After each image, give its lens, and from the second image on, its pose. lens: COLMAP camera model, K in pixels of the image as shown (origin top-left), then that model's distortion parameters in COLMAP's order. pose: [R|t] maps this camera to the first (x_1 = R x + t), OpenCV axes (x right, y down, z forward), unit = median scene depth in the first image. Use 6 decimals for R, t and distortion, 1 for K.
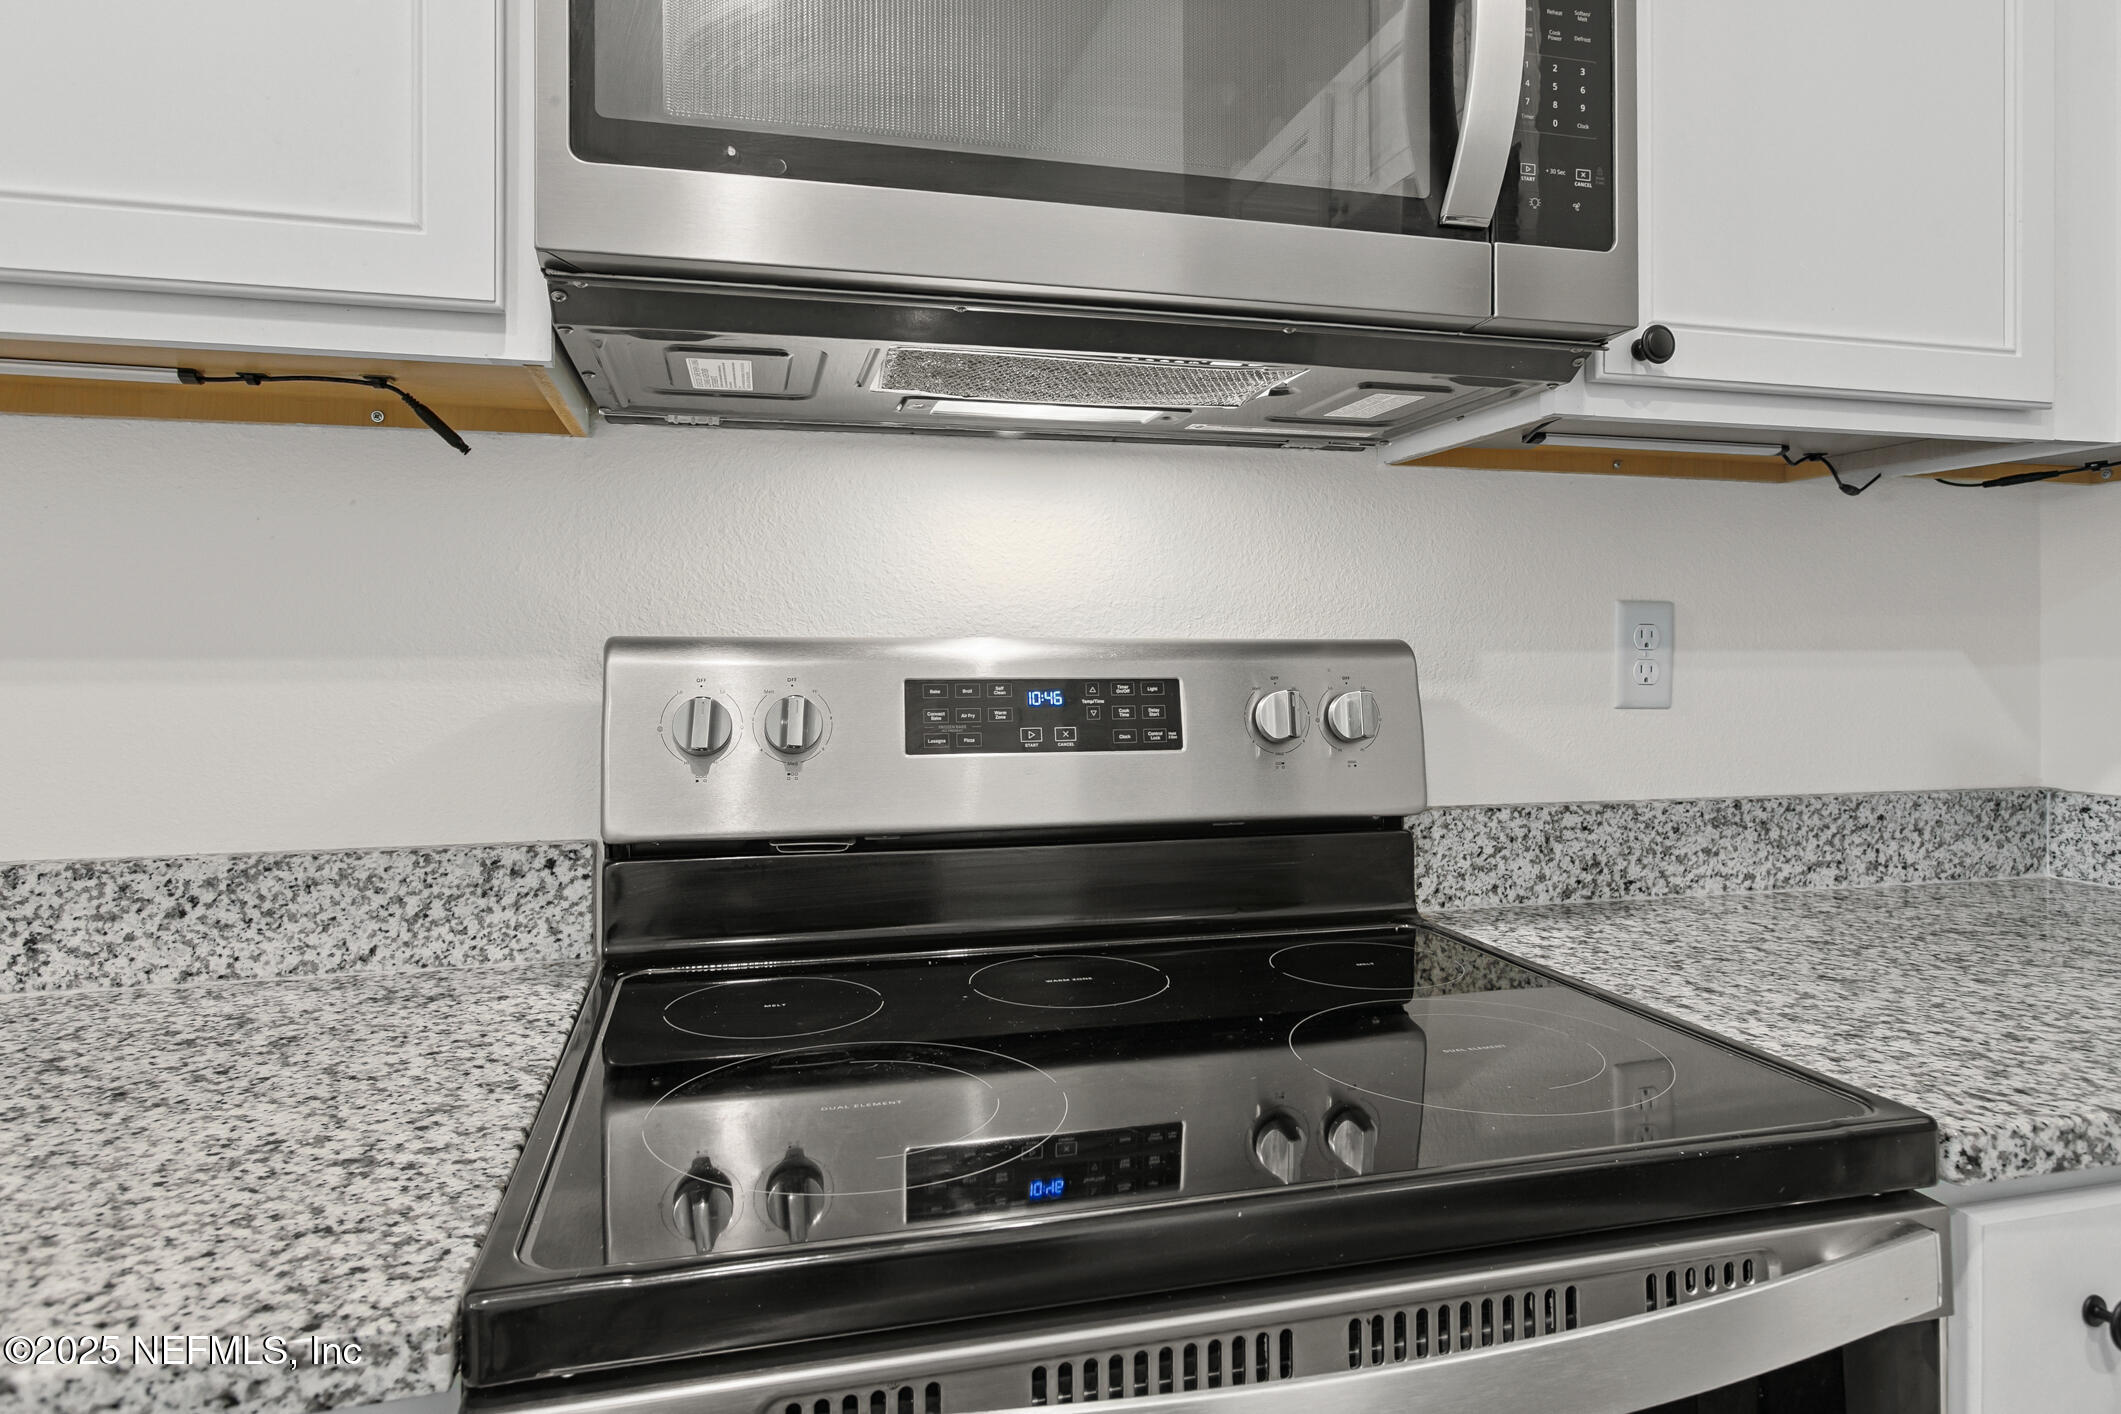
lens RADIAL K [[1321.3, 0, 1006.5], [0, 1321.3, 646.3], [0, 0, 1]] dist [-0.000587, 0.000688]
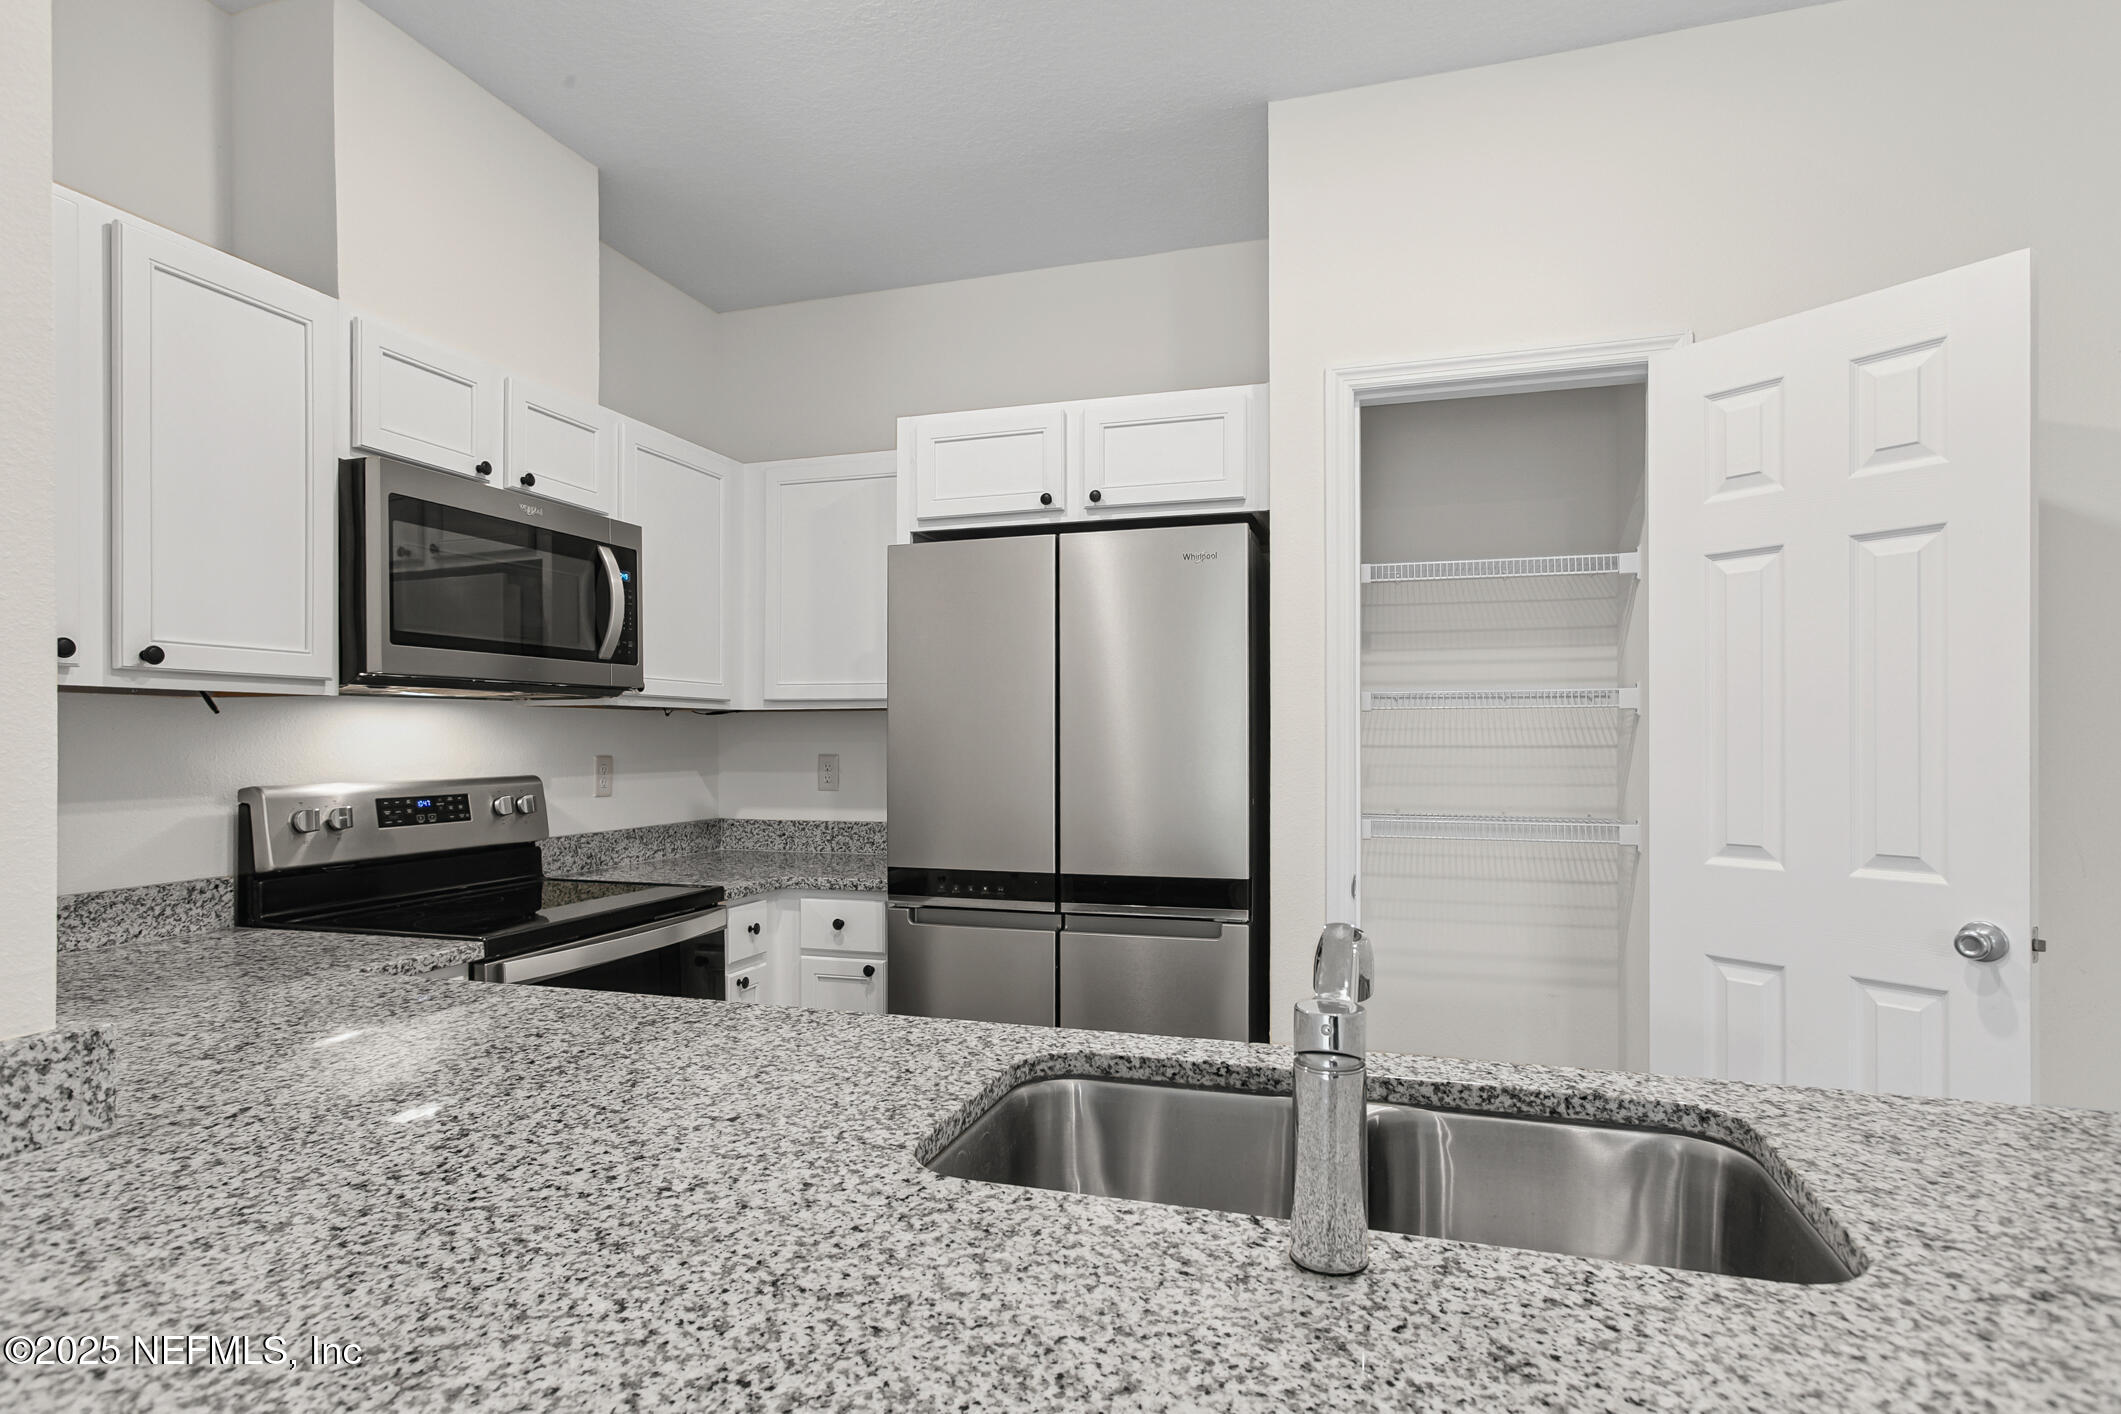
lens RADIAL K [[1032.4, 0, 1067.0], [0, 1032.4, 741.6], [0, 0, 1]] dist [0.002133, 0.001117]
pose [[0.512406, 0.000183, 0.858743, -1.120371], [0.001838, 0.999997, -0.001311, -0.081390], [-0.858741, 0.002250, 0.512405, -1.176978]]
